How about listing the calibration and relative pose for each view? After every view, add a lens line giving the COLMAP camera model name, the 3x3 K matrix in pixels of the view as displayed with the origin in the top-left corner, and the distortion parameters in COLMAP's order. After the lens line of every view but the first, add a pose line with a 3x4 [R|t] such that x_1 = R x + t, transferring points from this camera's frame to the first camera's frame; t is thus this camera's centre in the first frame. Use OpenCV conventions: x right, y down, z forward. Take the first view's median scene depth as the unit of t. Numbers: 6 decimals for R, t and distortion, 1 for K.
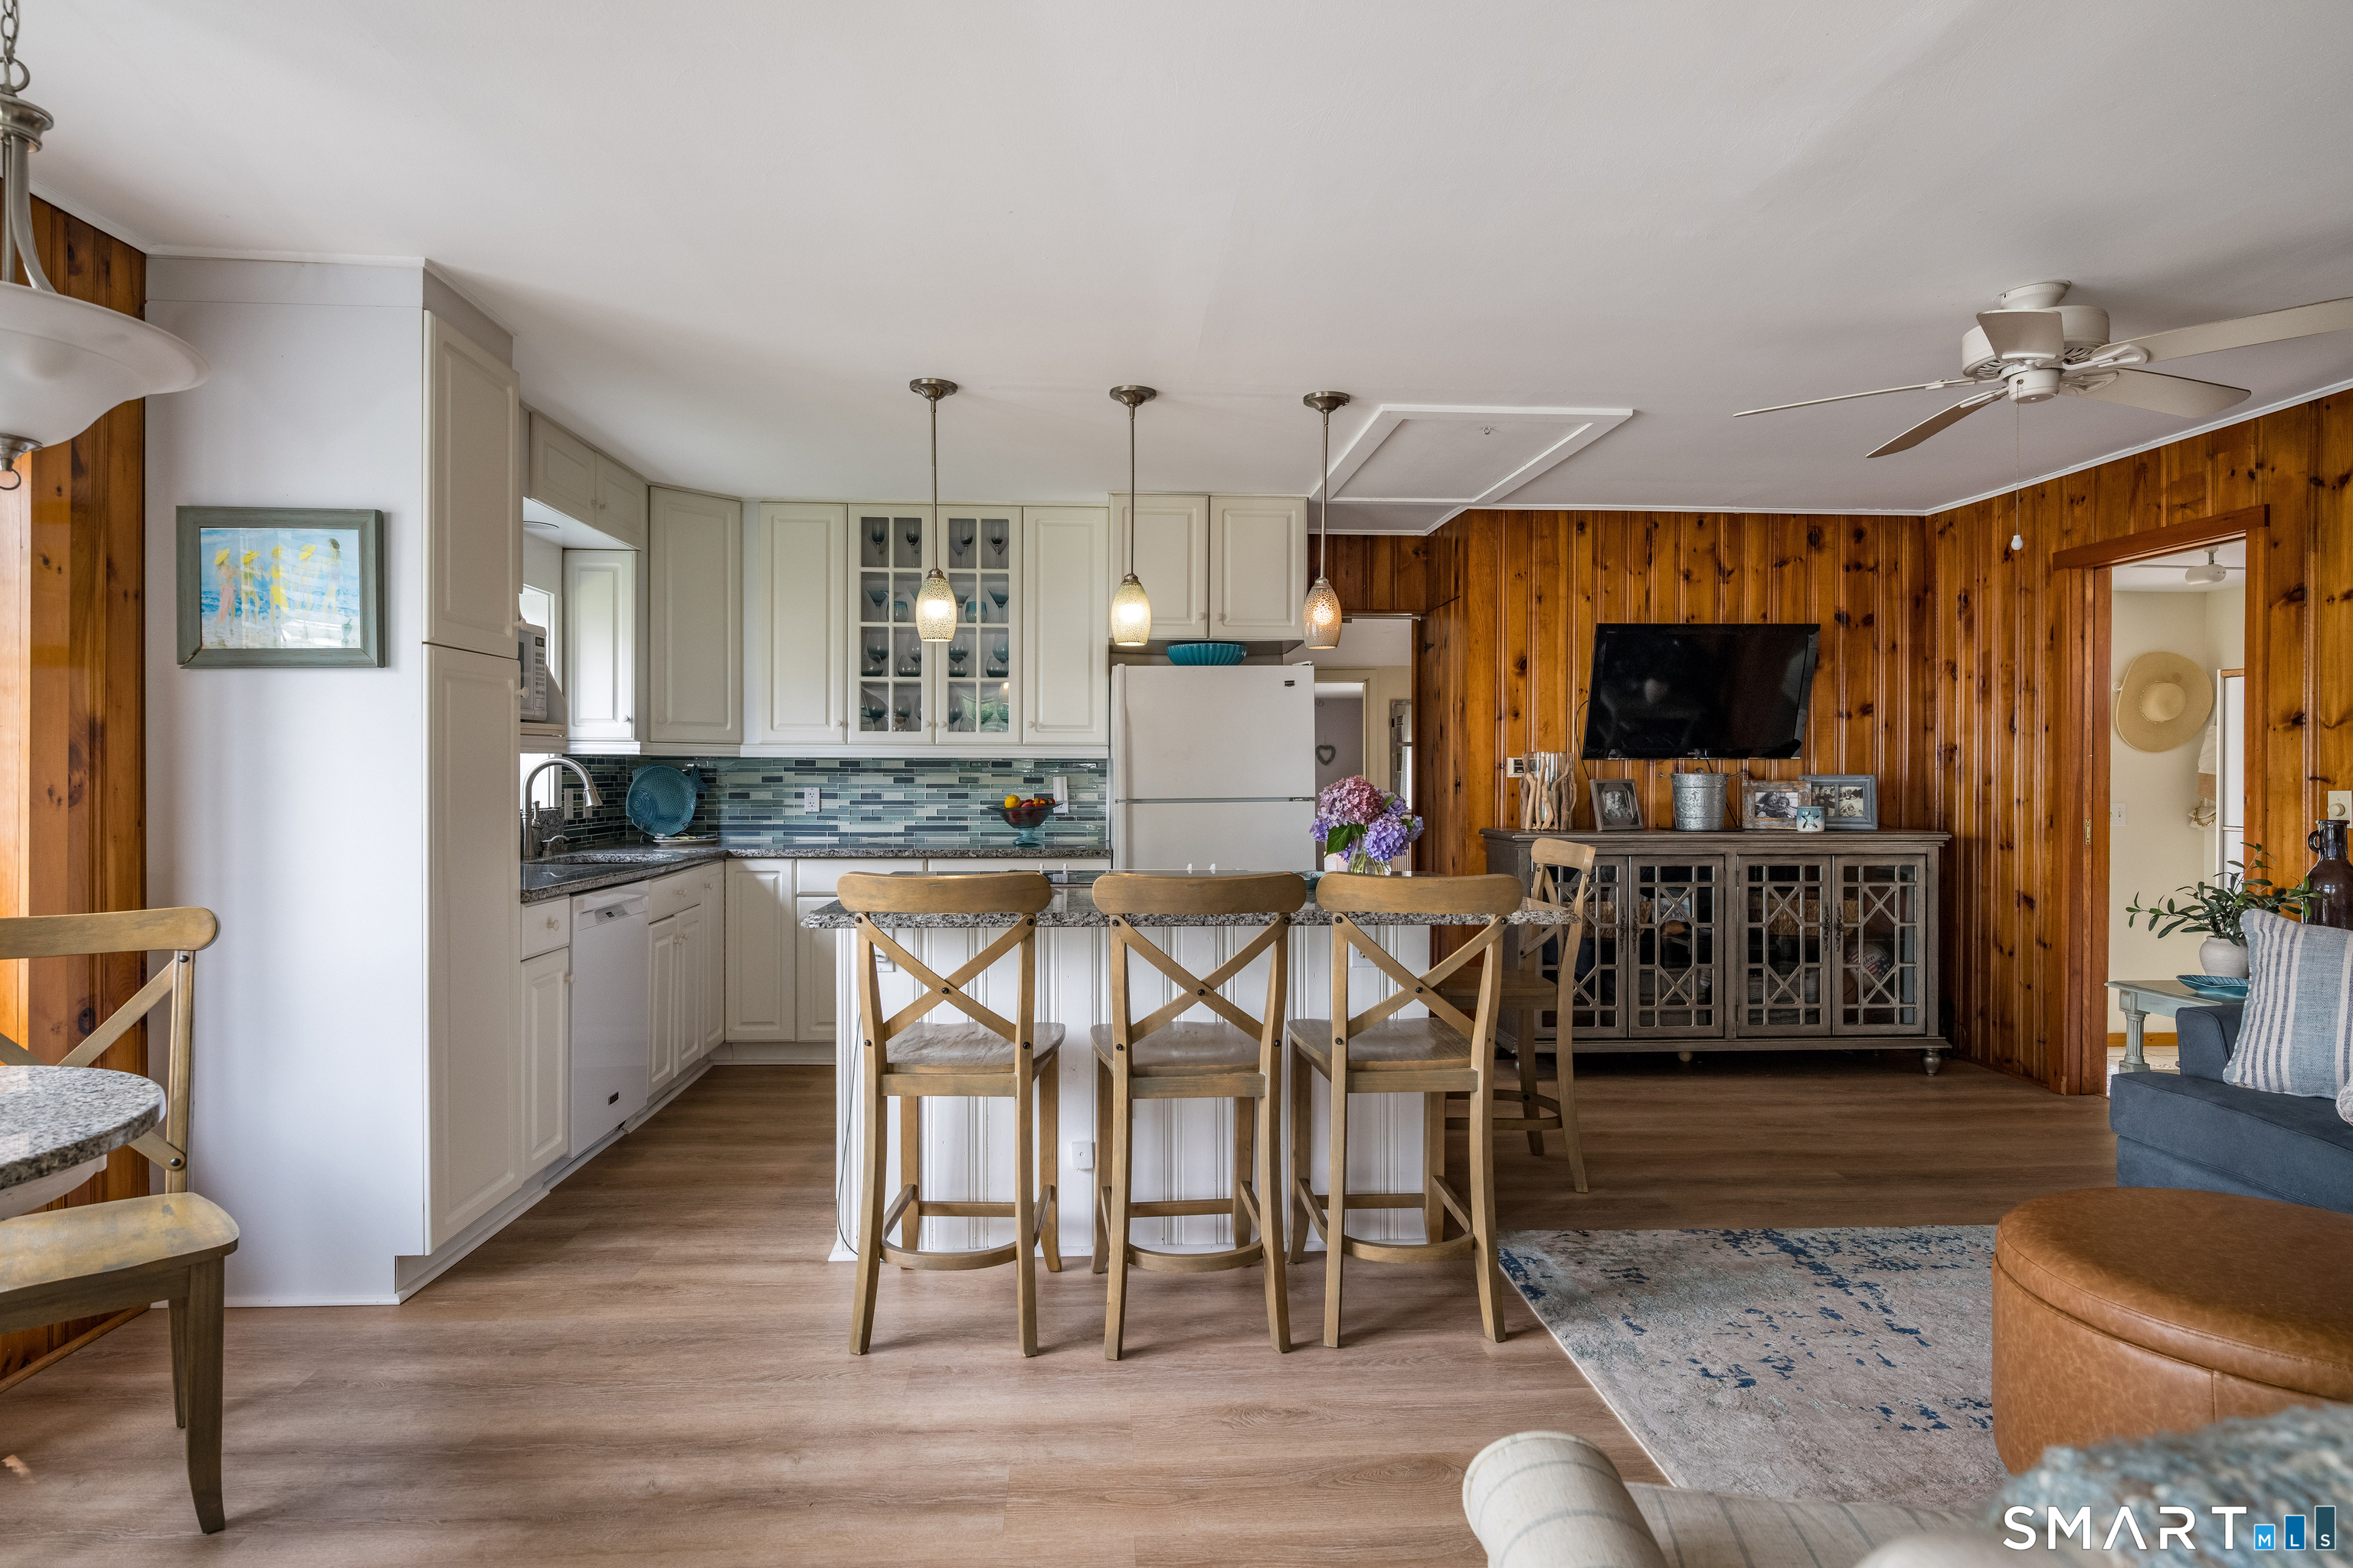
lens RADIAL K [[1262.9, 0, 1126.2], [0, 1262.9, 767.9], [0, 0, 1]] dist [0.002220, -0.000132]
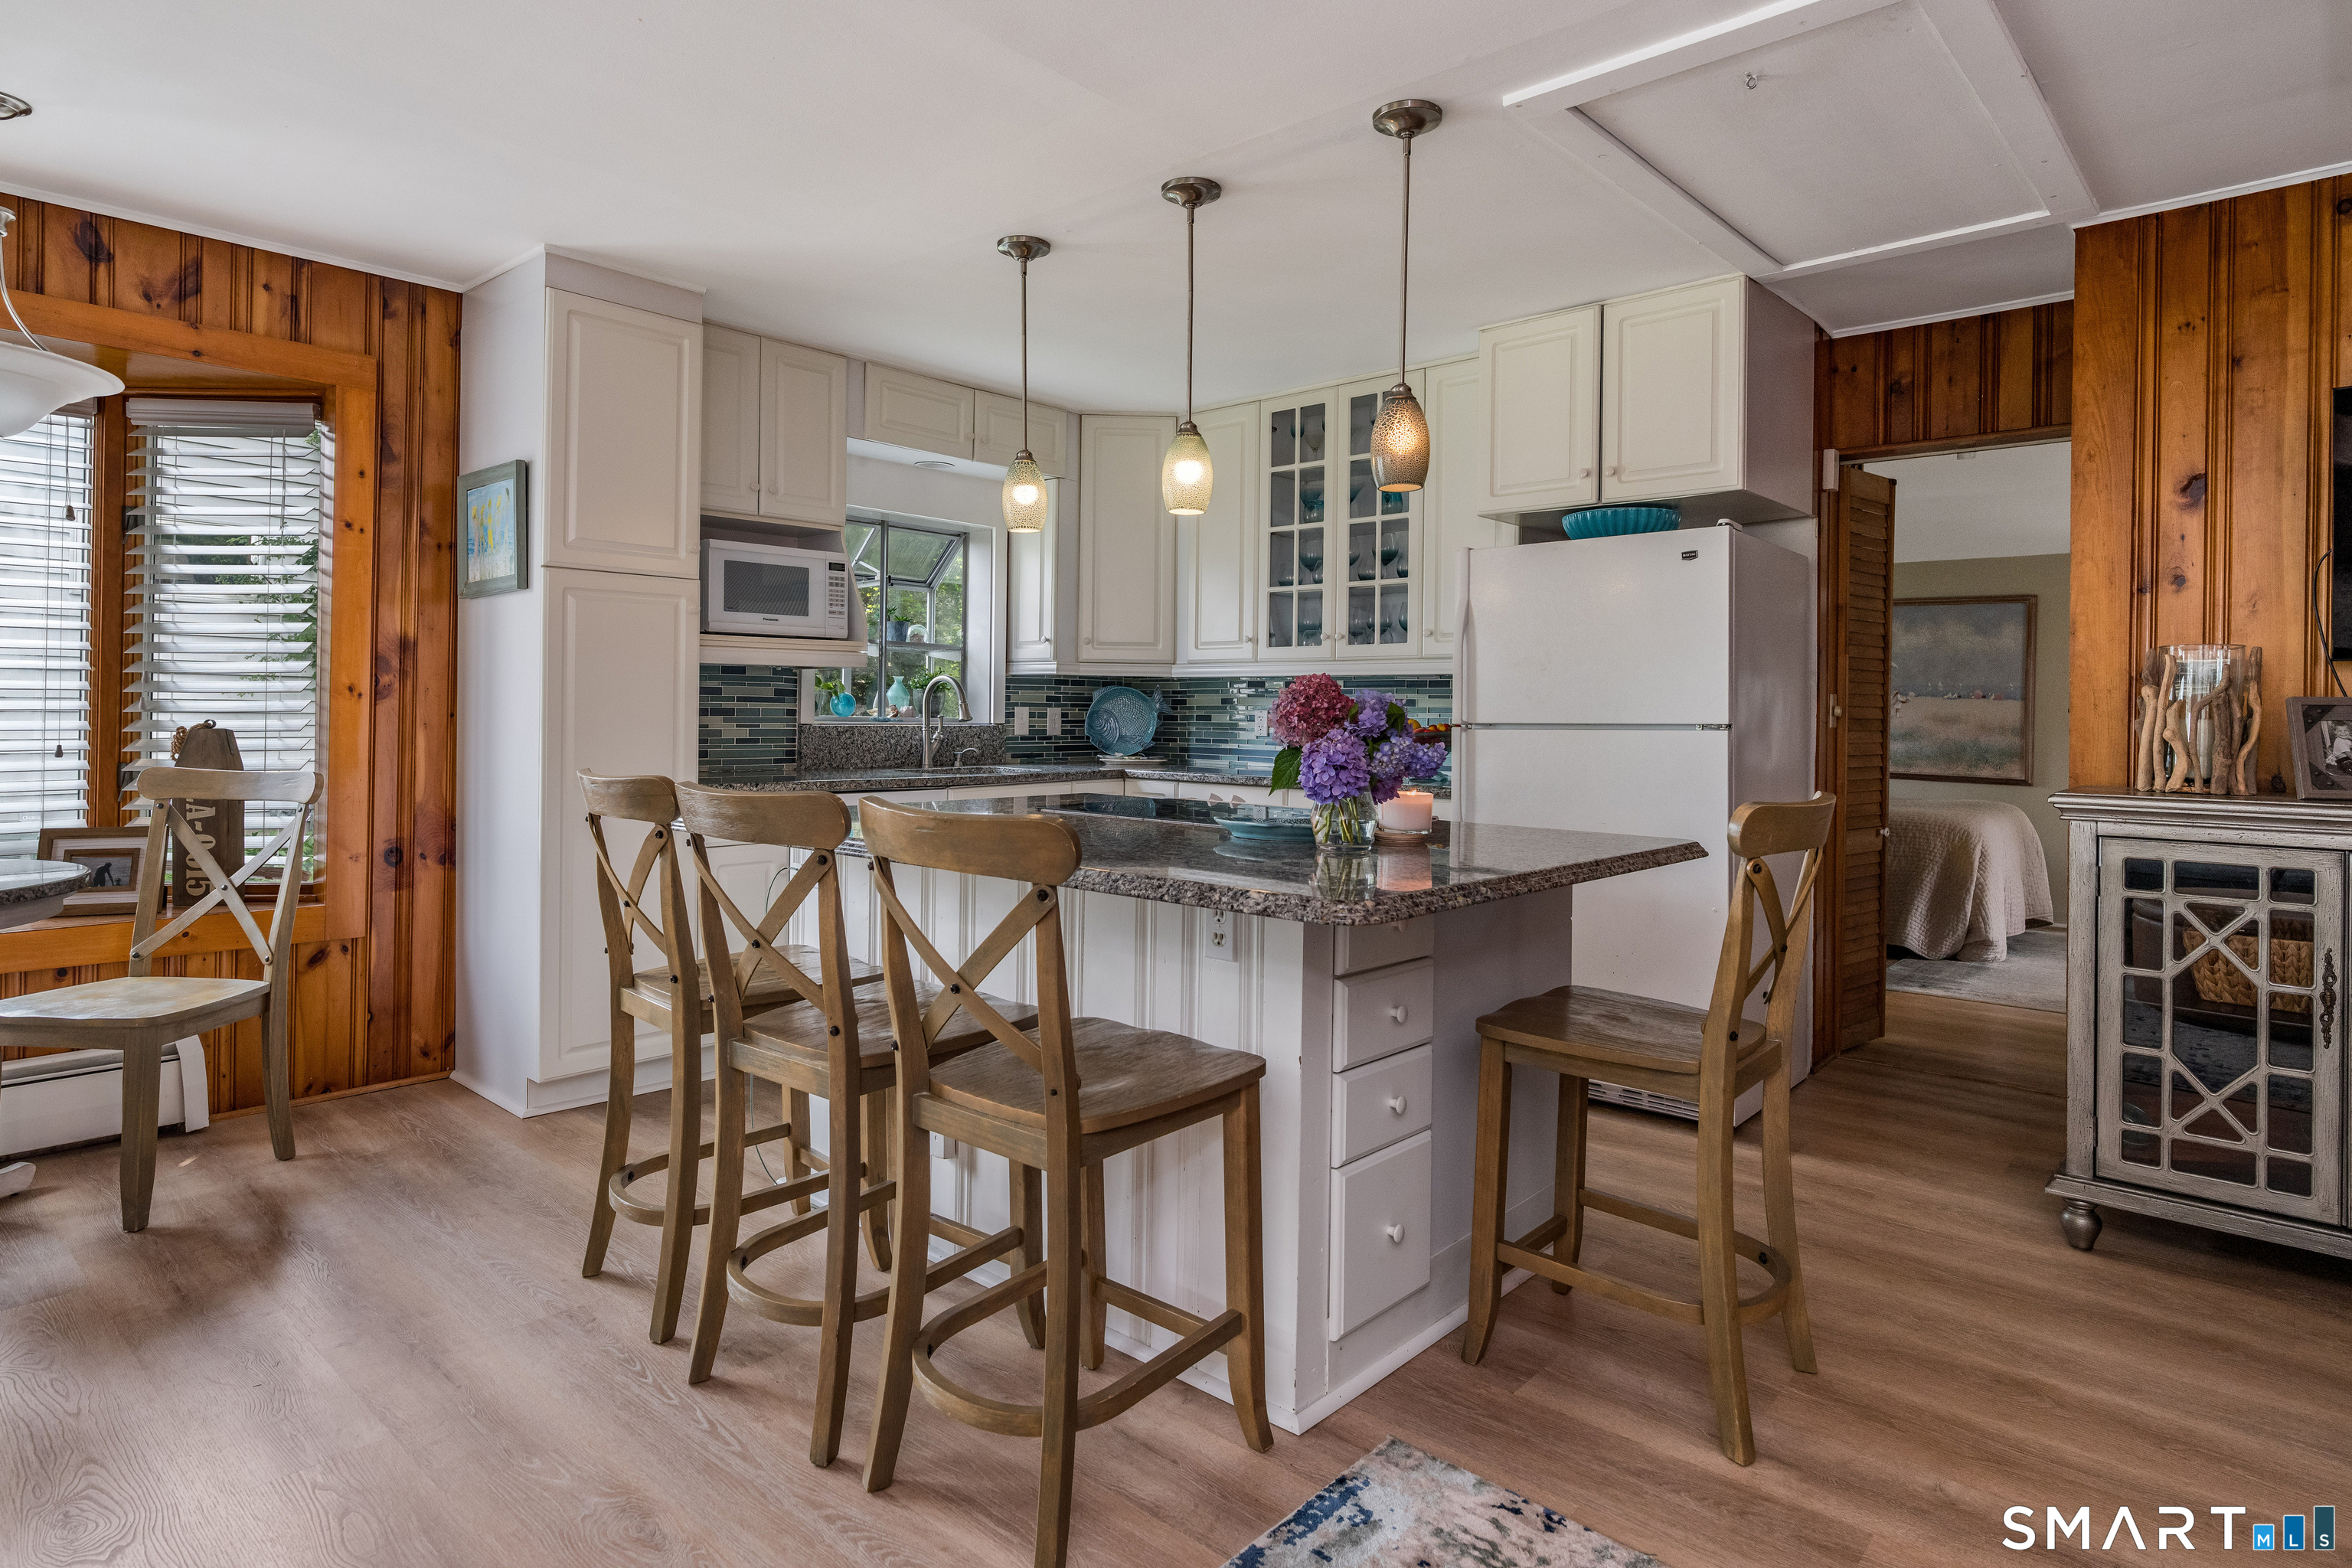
lens RADIAL K [[1268.4, 0, 1177.7], [0, 1268.4, 698.2], [0, 0, 1]] dist [0.002102, 0.000365]
pose [[0.723243, -0.004230, -0.690581, 0.713519], [-0.006107, 0.999903, -0.012520, 0.037892], [0.690567, 0.013272, 0.723147, 0.554483]]
